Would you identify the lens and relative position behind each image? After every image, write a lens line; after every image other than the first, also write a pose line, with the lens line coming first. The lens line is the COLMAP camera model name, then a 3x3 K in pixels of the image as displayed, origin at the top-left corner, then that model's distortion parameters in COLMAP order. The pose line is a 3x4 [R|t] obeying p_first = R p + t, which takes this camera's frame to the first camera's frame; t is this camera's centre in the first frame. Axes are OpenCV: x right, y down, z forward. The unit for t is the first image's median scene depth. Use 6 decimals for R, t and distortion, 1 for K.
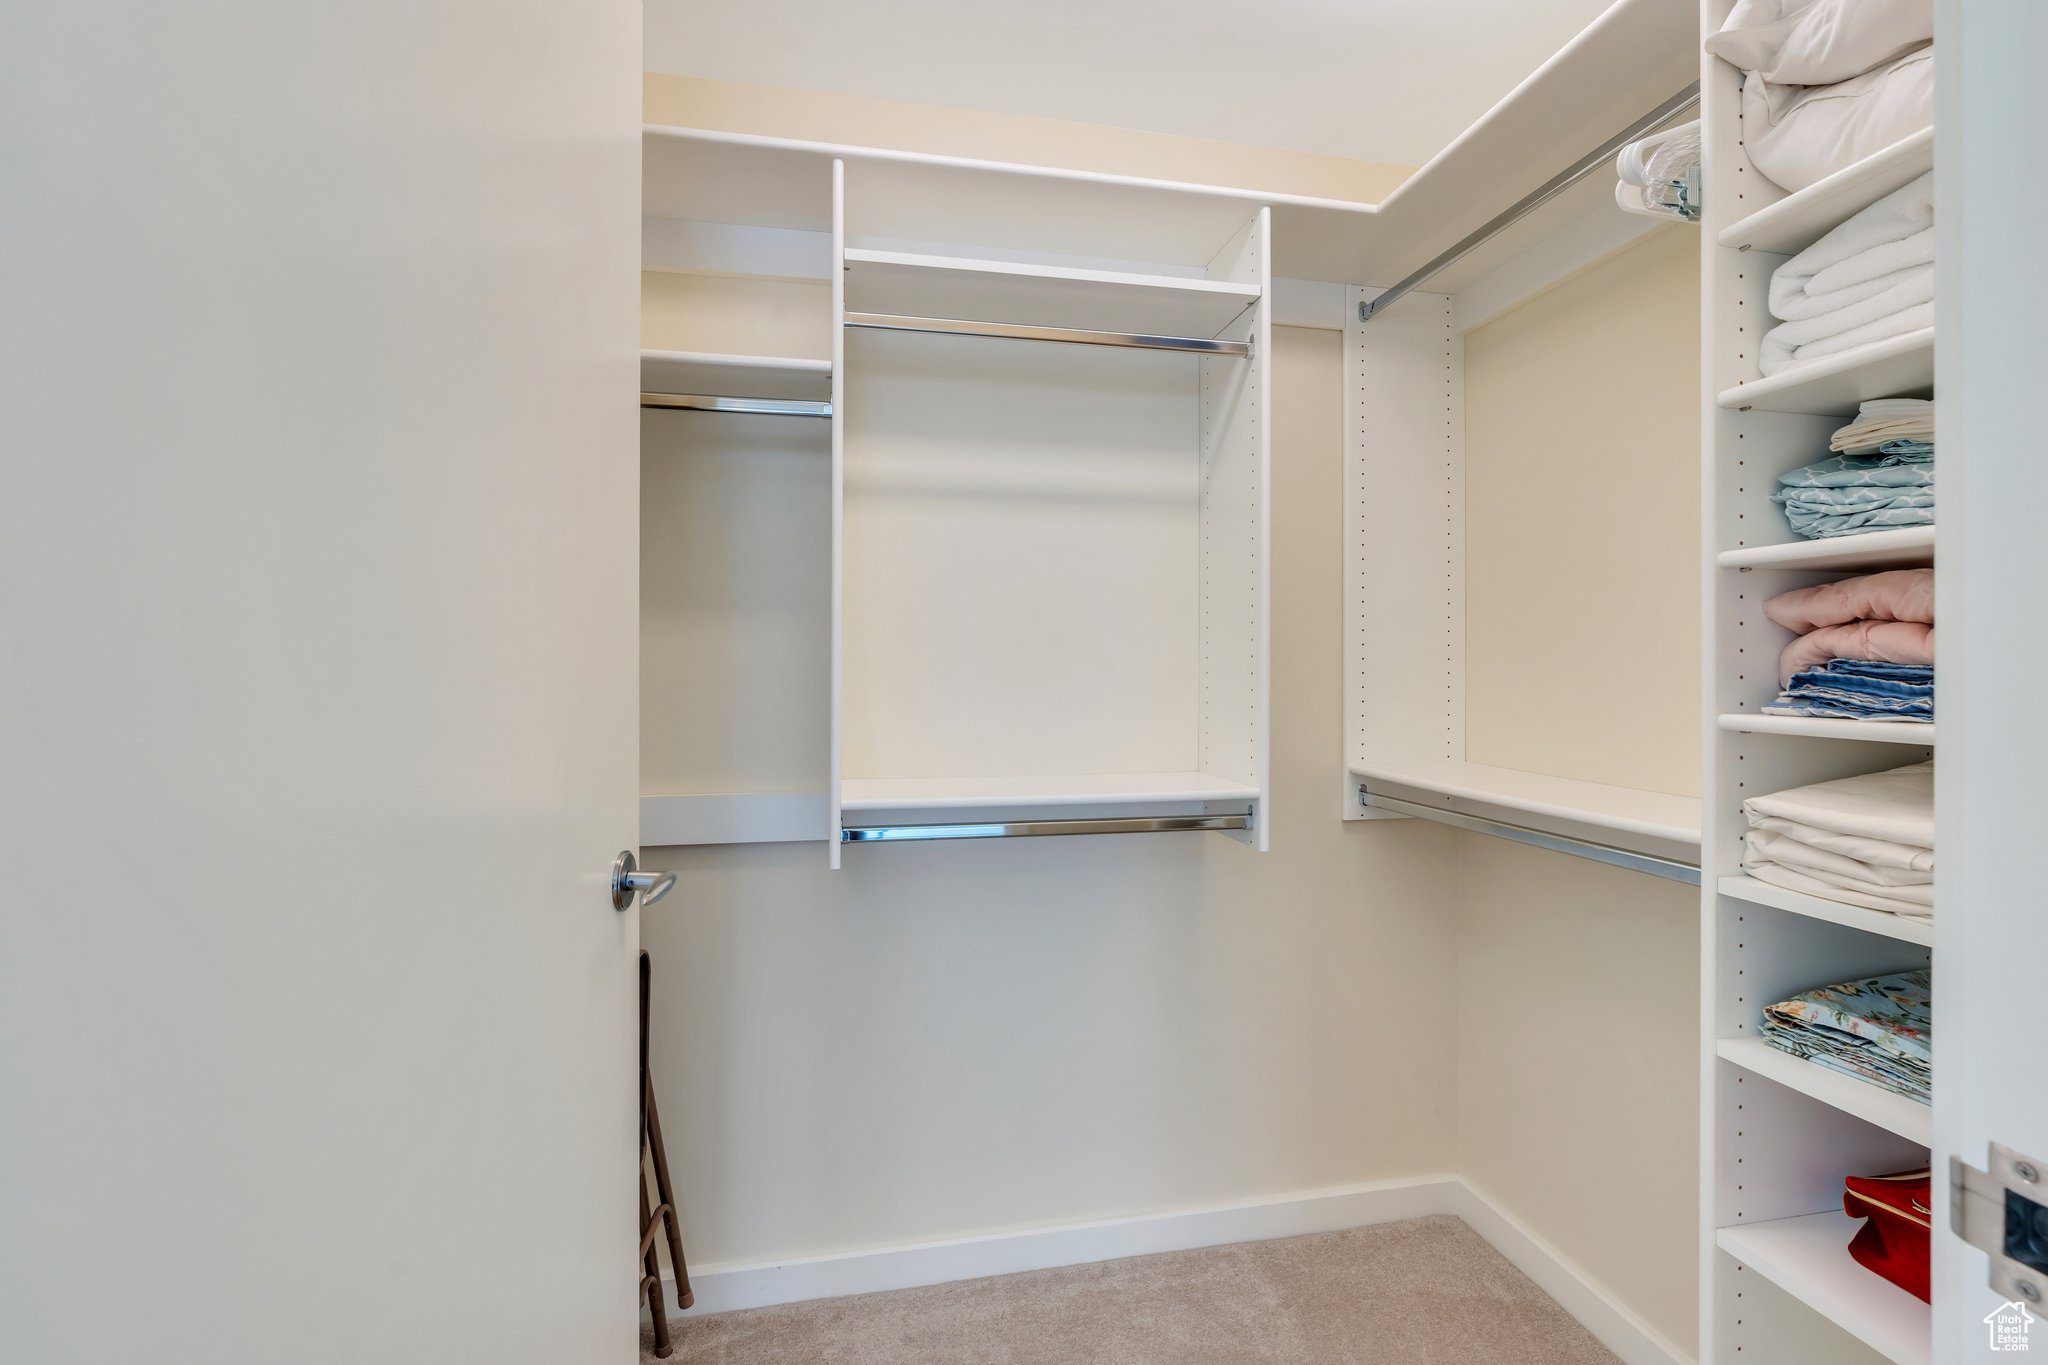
lens RADIAL K [[913.7, 0, 1027.8], [0, 913.7, 673.9], [0, 0, 1]] dist [-0.012457, 0.000392]
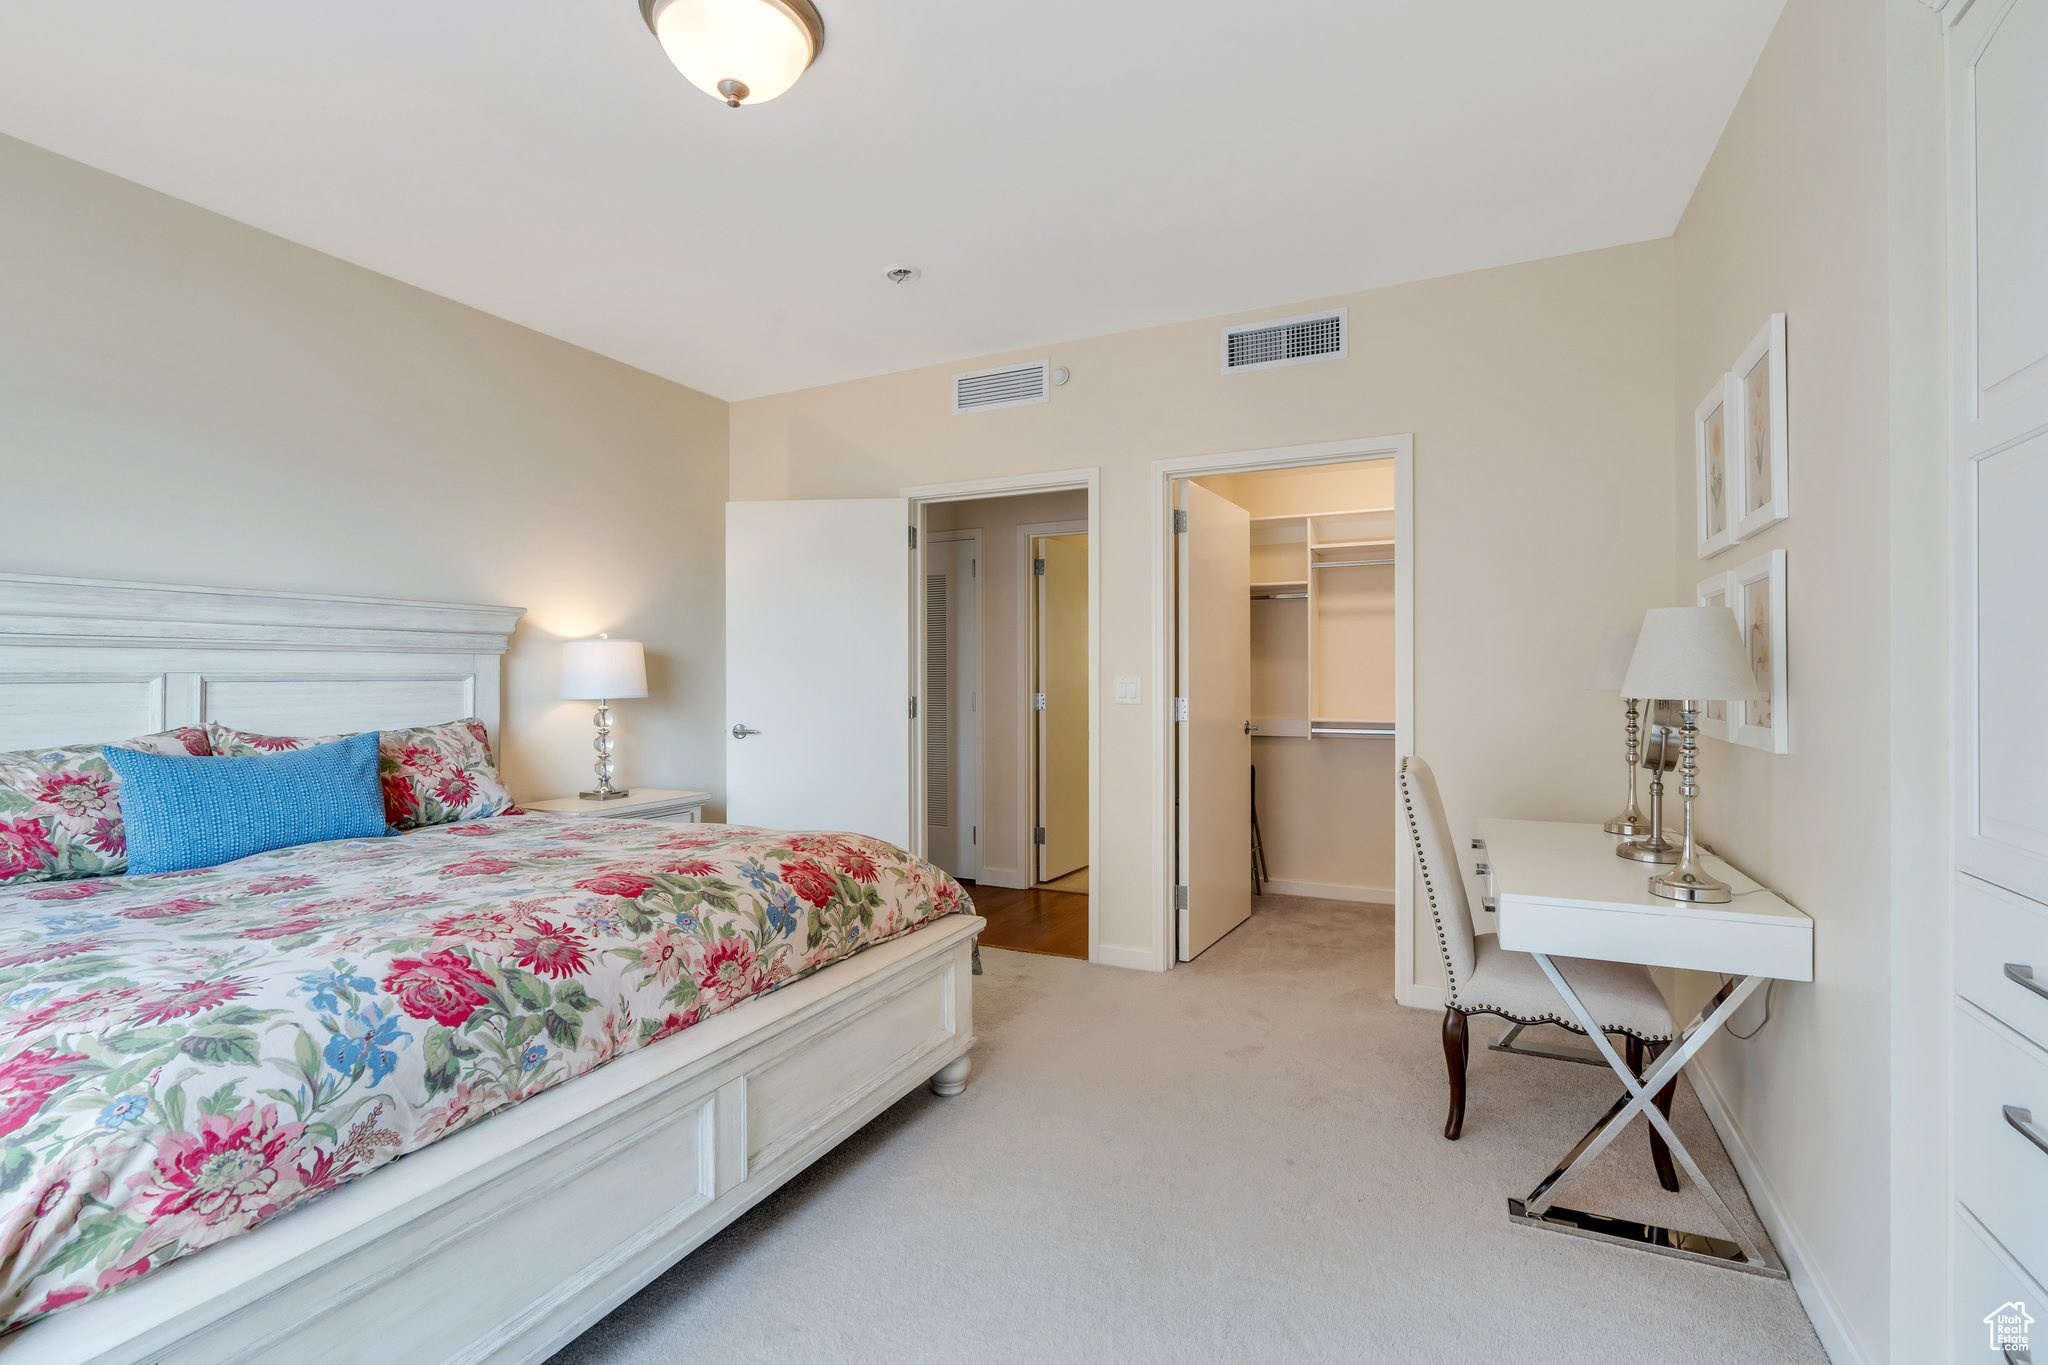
lens RADIAL K [[913.7, 0, 1027.8], [0, 913.7, 673.9], [0, 0, 1]] dist [-0.012457, 0.000392]
pose [[0.798110, -0.010724, -0.602416, 0.900200], [0.009446, 0.999941, -0.005286, -0.018474], [0.602438, -0.001471, 0.798165, -2.072442]]
